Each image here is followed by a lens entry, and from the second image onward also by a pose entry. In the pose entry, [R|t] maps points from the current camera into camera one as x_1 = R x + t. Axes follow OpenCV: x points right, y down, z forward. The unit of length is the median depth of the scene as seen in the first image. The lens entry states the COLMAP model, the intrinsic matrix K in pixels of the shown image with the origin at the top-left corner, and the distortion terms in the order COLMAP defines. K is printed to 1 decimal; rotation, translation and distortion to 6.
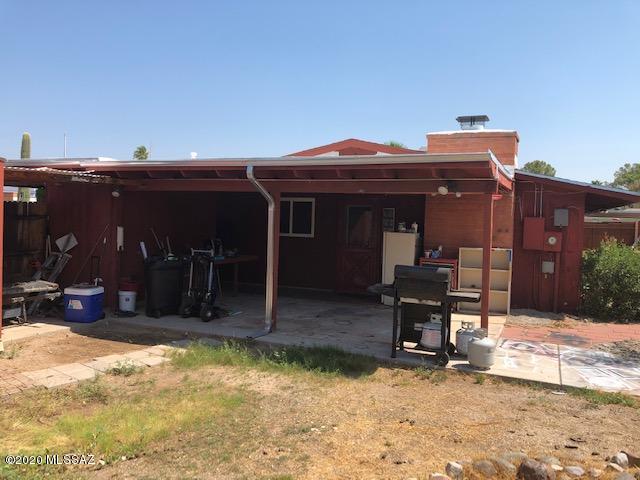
lens RADIAL K [[527.8, 0, 319.3], [0, 527.8, 238.9], [0, 0, 1]] dist [0.051429, -0.034868]
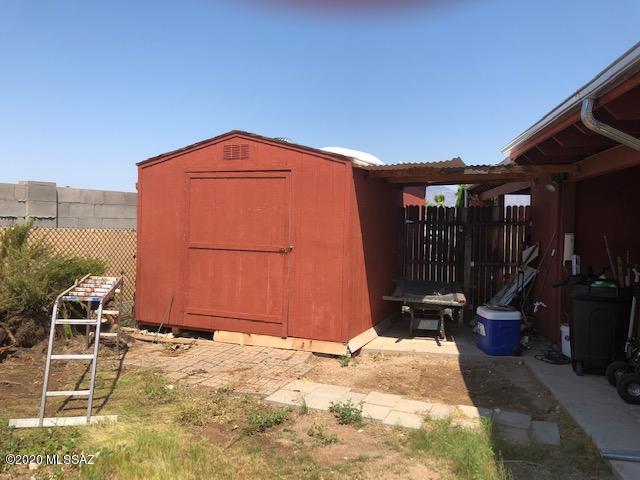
lens RADIAL K [[527.8, 0, 319.6], [0, 527.8, 240.9], [0, 0, 1]] dist [0.051429, -0.034868]
pose [[0.290399, 0.025345, -0.956570, 0.238058], [-0.057359, 0.998313, 0.009038, -0.001148], [0.955185, 0.052243, 0.291363, 0.526959]]
